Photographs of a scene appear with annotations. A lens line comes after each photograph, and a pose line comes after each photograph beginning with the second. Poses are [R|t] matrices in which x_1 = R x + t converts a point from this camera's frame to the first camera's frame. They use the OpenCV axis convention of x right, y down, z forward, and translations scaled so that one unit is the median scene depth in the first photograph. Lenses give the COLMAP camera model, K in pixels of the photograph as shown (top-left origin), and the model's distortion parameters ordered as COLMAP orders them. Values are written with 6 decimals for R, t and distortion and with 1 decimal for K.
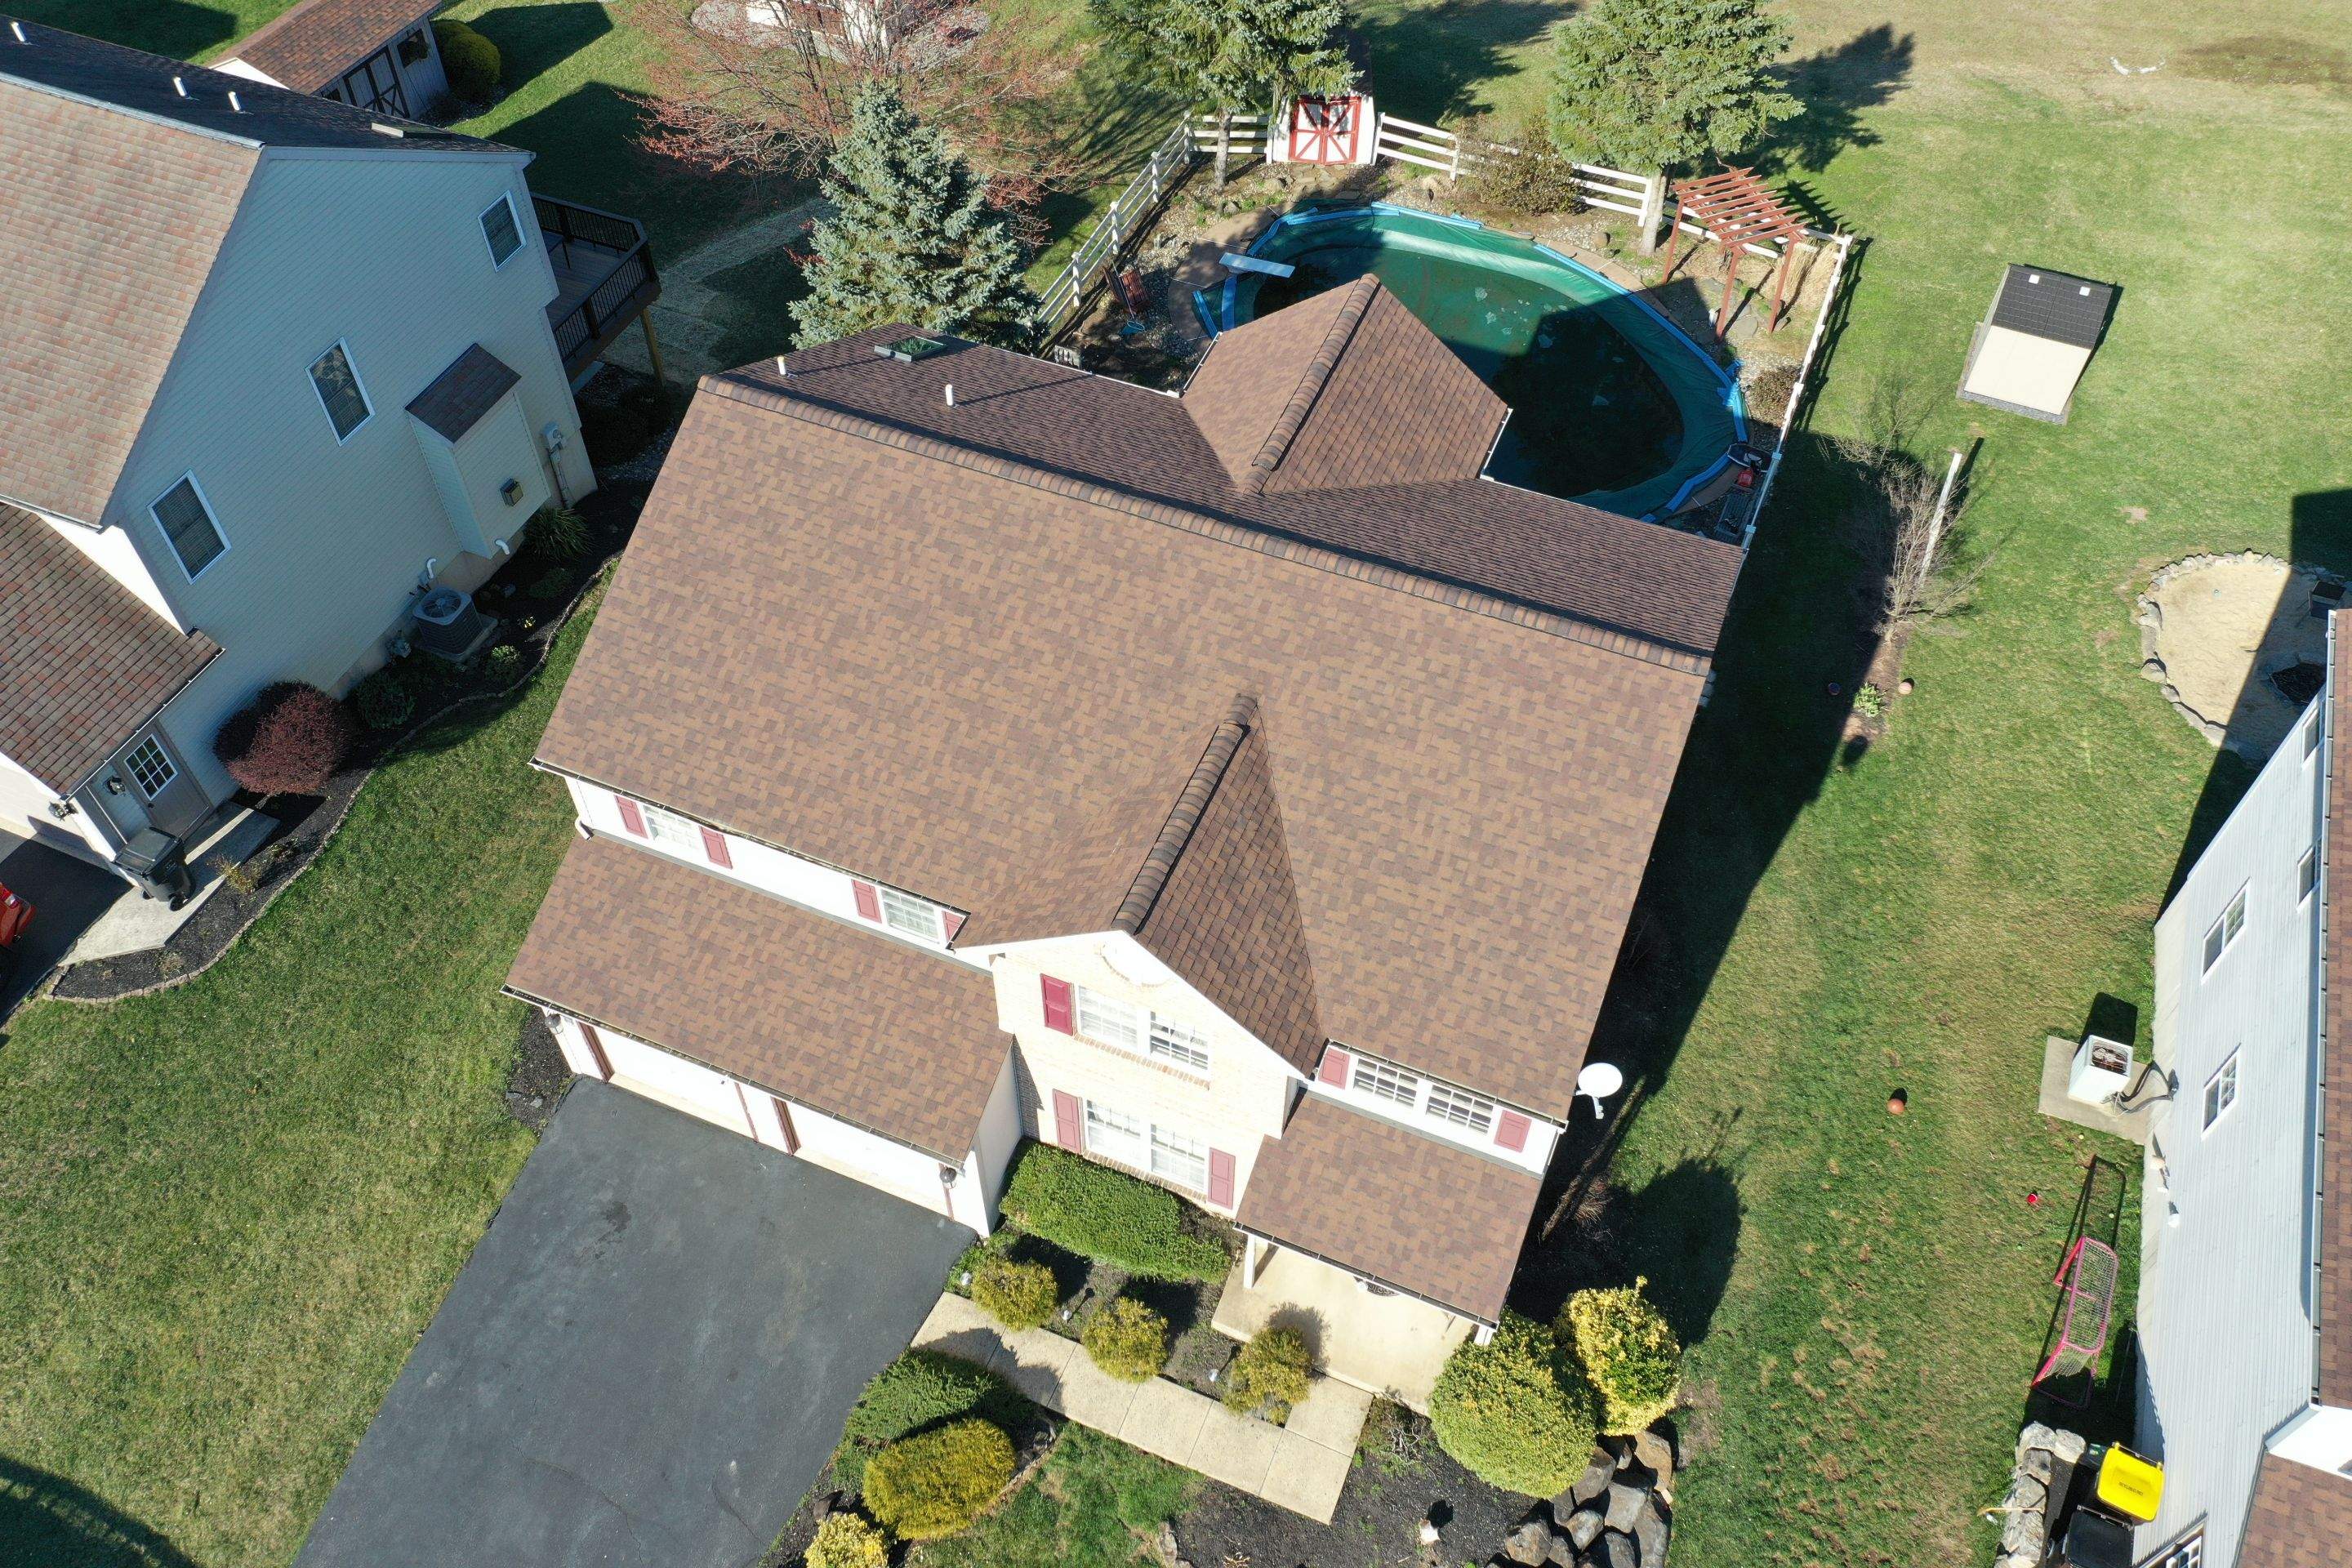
lens RADIAL K [[1841.1, 0, 1175.8], [0, 1841.1, 777.2], [0, 0, 1]] dist [-0.000396, 0.001675]
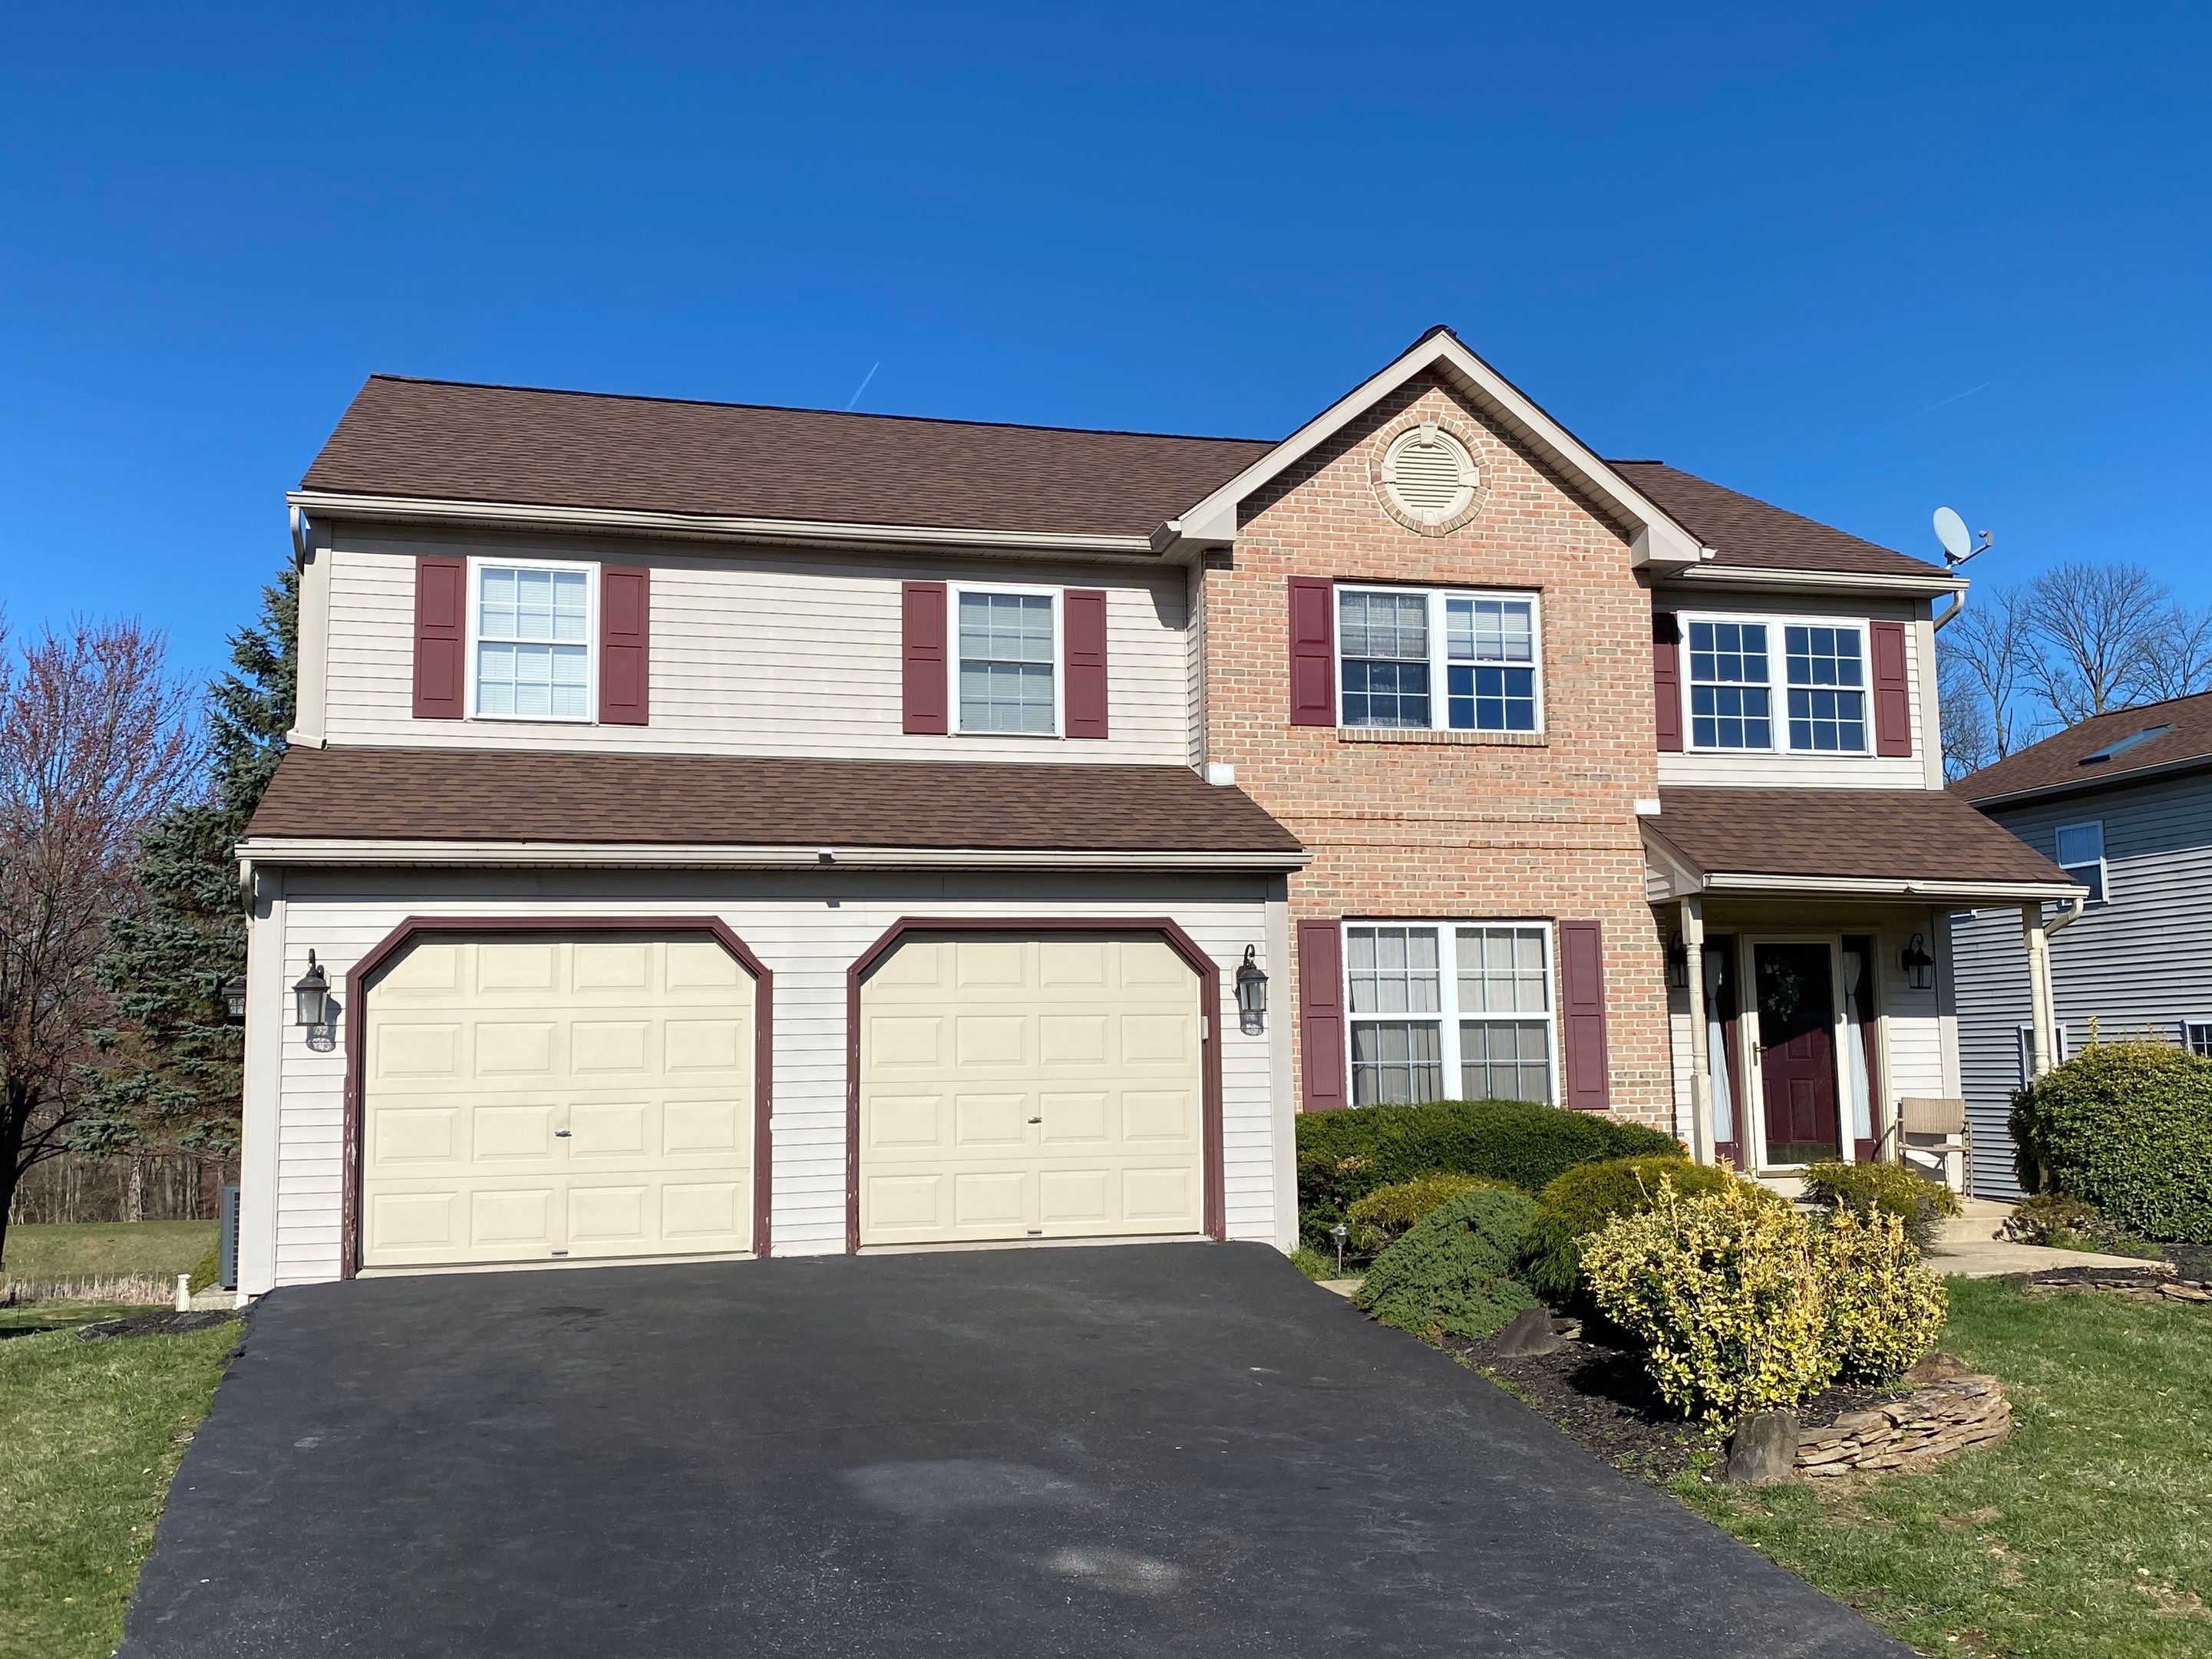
lens RADIAL K [[2147.6, 0, 1106.0], [0, 2147.6, 829.5], [0, 0, 1]] dist [0.191892, -0.542691]
pose [[0.780569, 0.057026, 0.622463, -0.550766], [0.492789, 0.556489, -0.668939, 0.588251], [-0.384541, 0.828895, 0.406277, 0.725839]]
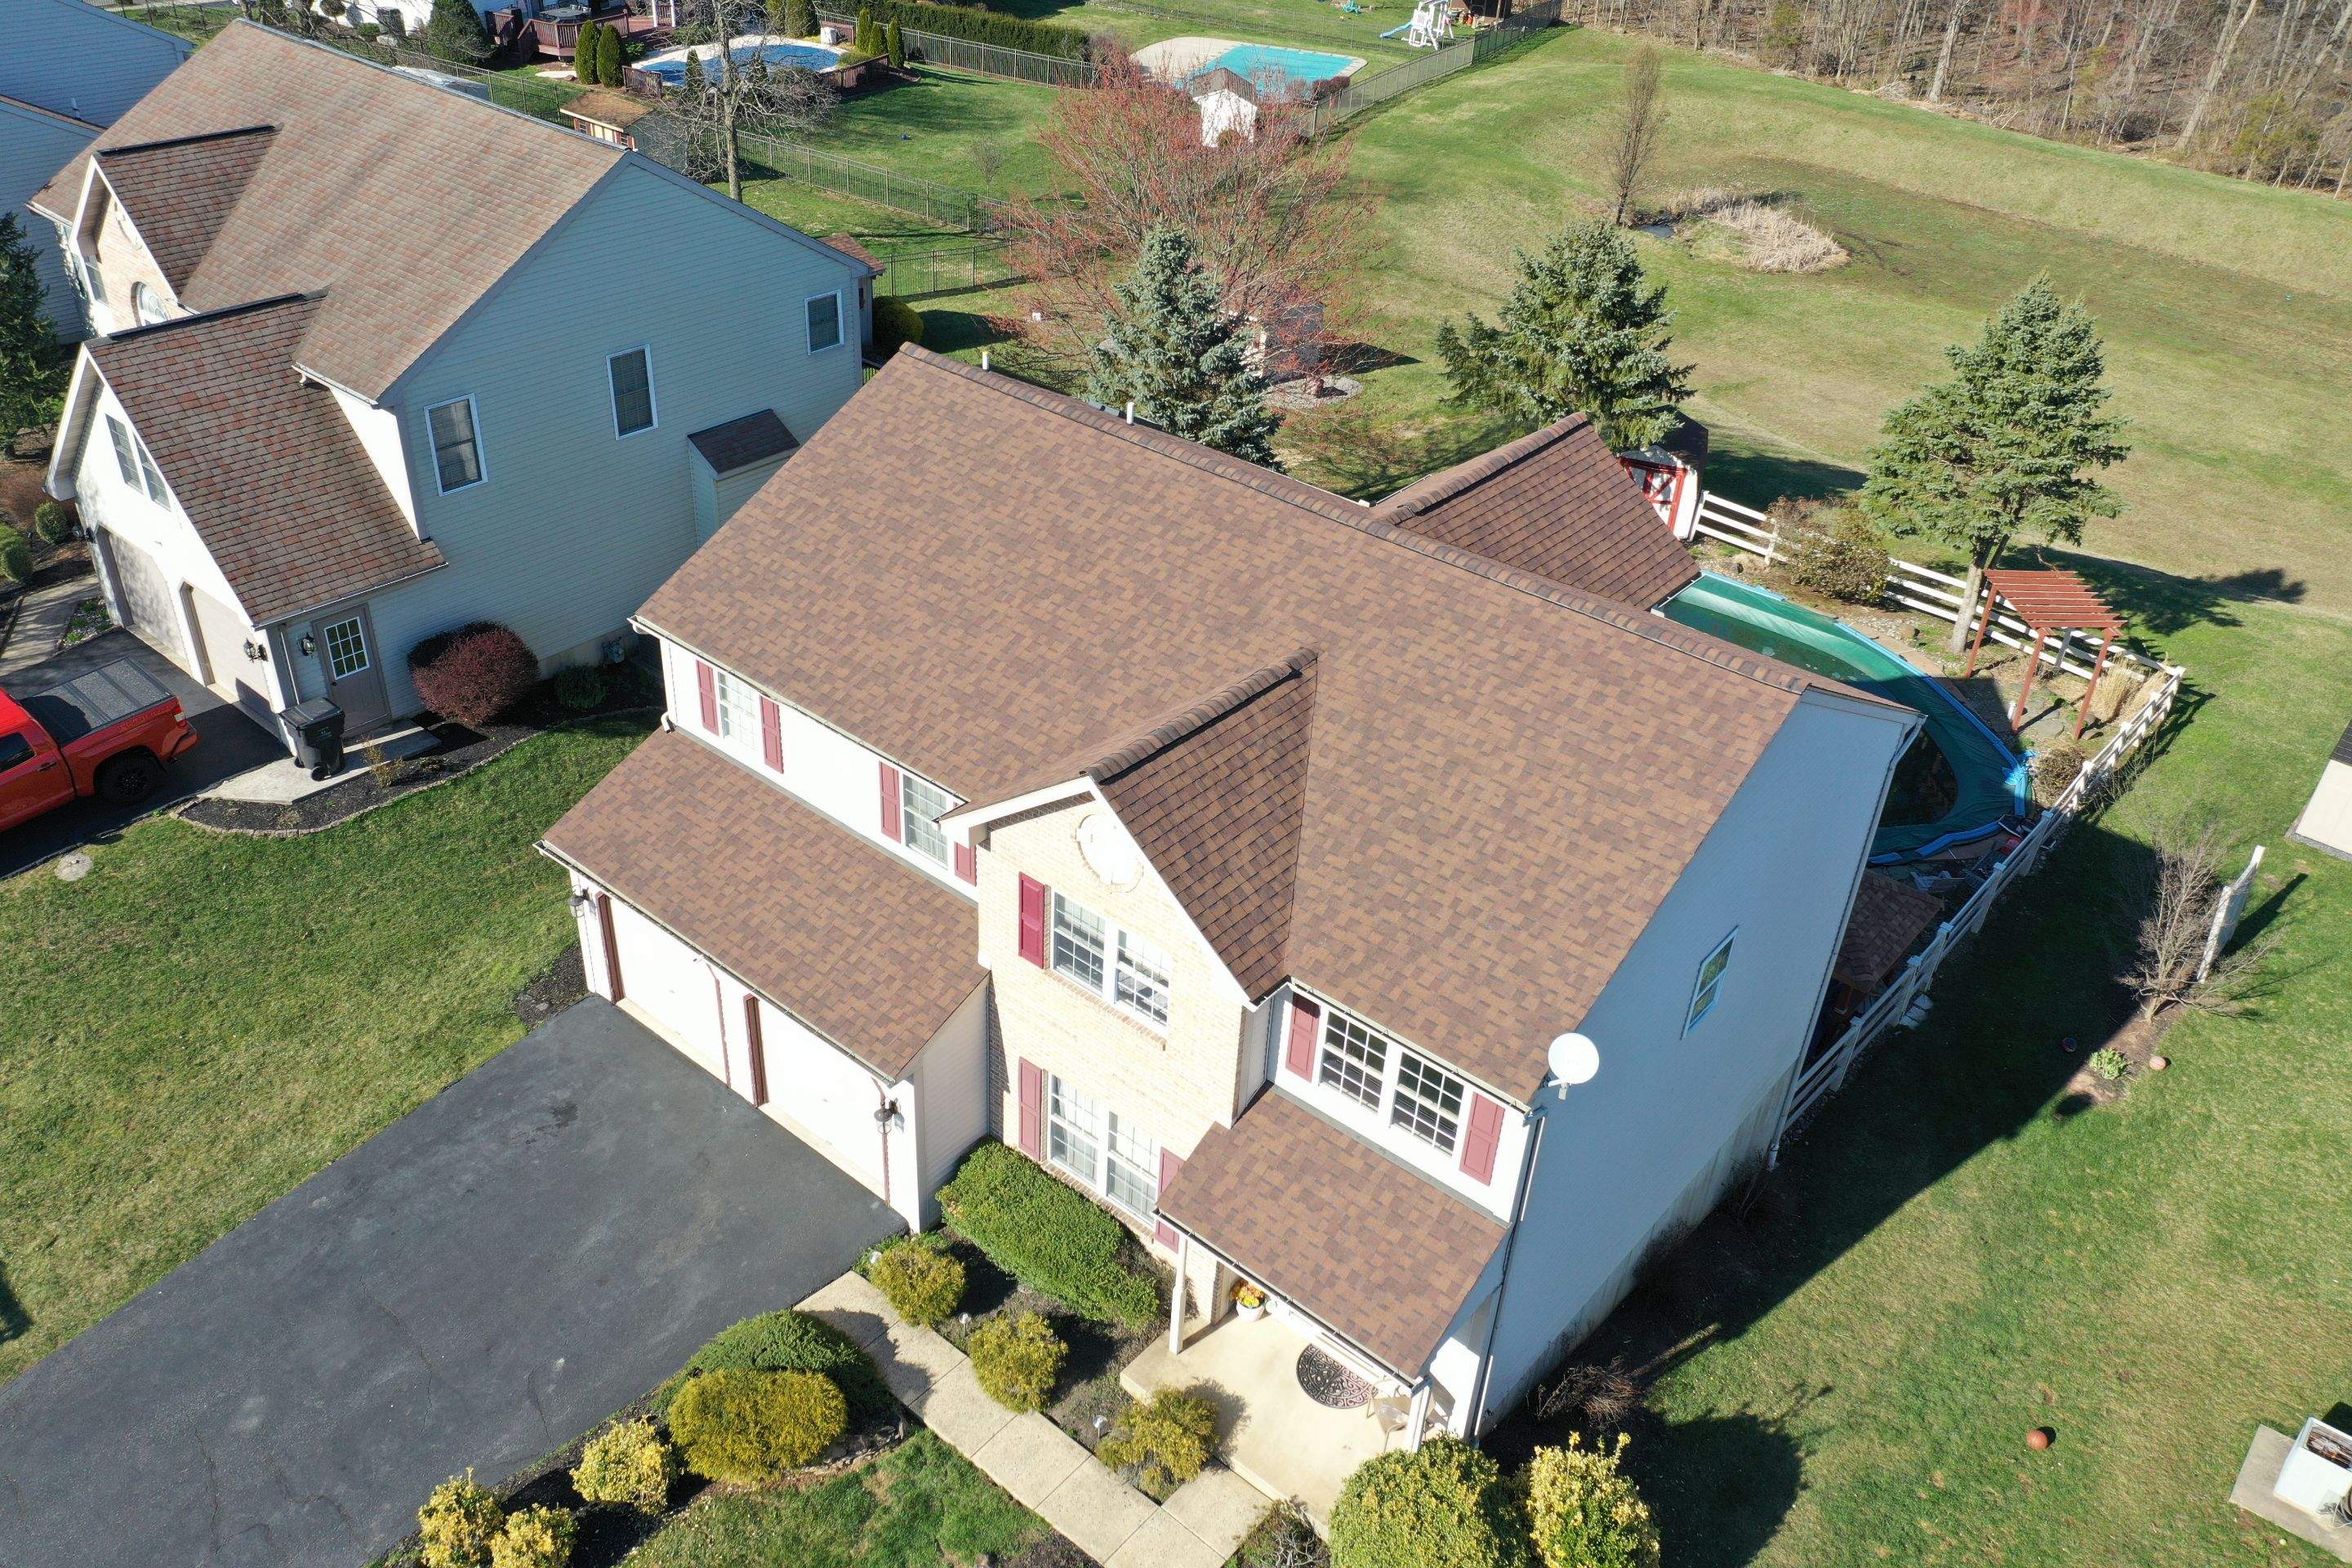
lens RADIAL K [[1844.5, 0, 1176.0], [0, 1844.5, 784.0], [0, 0, 1]] dist [0.002716, 0.000017]
pose [[0.952948, 0.201393, -0.226562, 0.187948], [-0.260841, 0.925567, -0.274385, 0.276892], [0.154439, 0.320571, 0.934549, 0.116181]]
